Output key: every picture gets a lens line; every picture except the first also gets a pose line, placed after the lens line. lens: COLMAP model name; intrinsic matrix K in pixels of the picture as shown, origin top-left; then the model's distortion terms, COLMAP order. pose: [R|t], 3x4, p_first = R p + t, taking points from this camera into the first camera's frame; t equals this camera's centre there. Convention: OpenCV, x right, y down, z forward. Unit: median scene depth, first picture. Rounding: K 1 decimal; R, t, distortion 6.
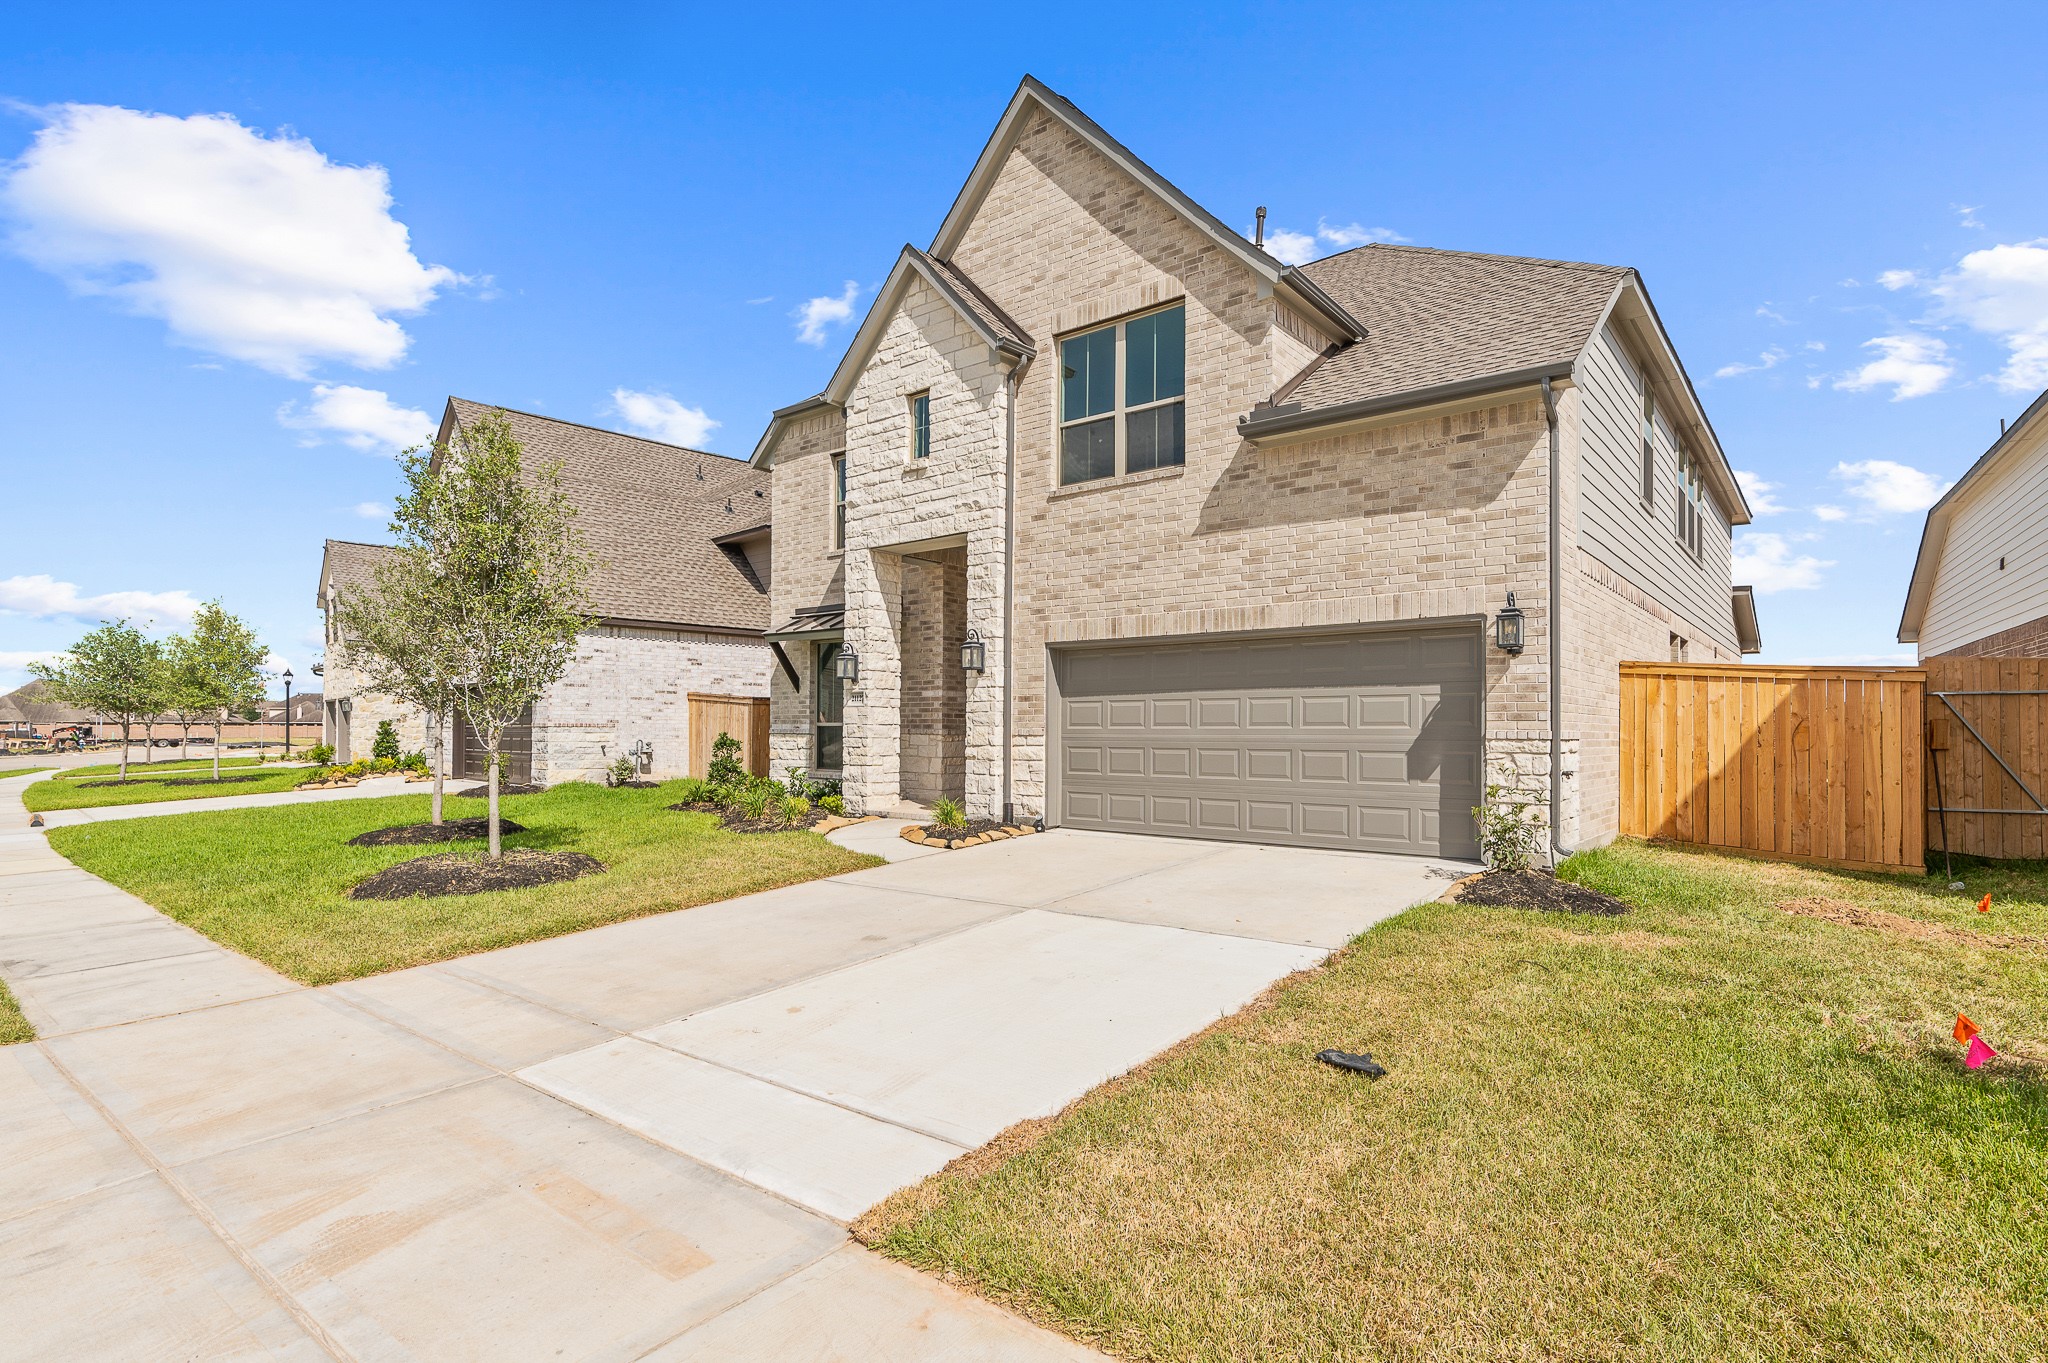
lens RADIAL K [[990.5, 0, 1024.2], [0, 990.5, 696.5], [0, 0, 1]] dist [0.001626, 0.000453]
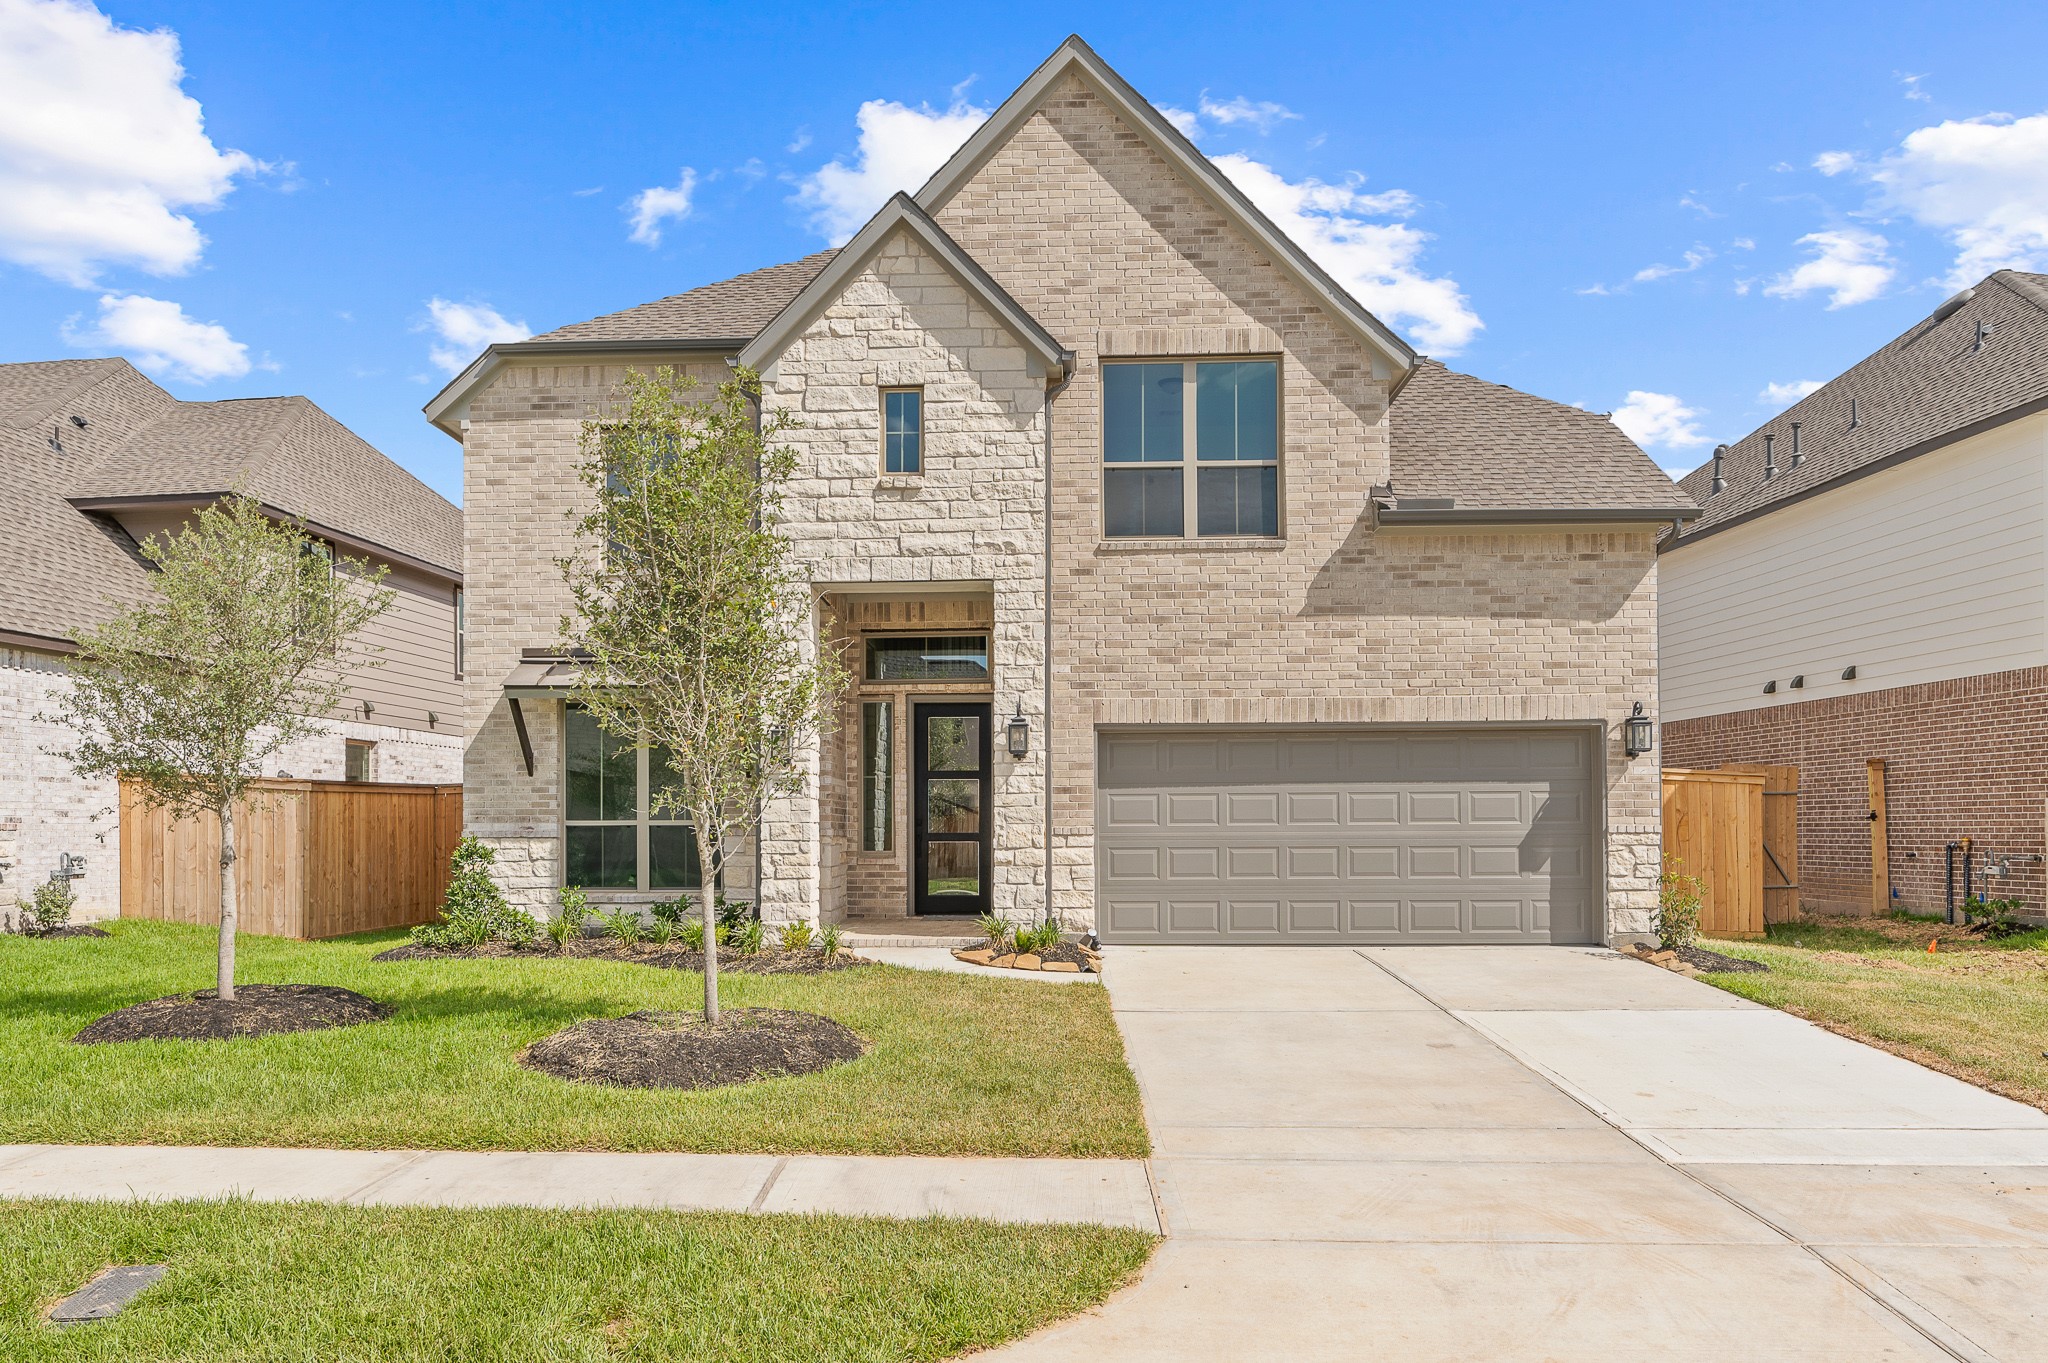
lens RADIAL K [[1365.7, 0, 1062.0], [0, 1365.7, 779.7], [0, 0, 1]] dist [0.001413, 0.001253]
pose [[0.819623, 0.013487, 0.572744, -0.704826], [-0.012304, 0.999907, -0.005939, 0.000247], [-0.572771, -0.002179, 0.819713, 0.077868]]
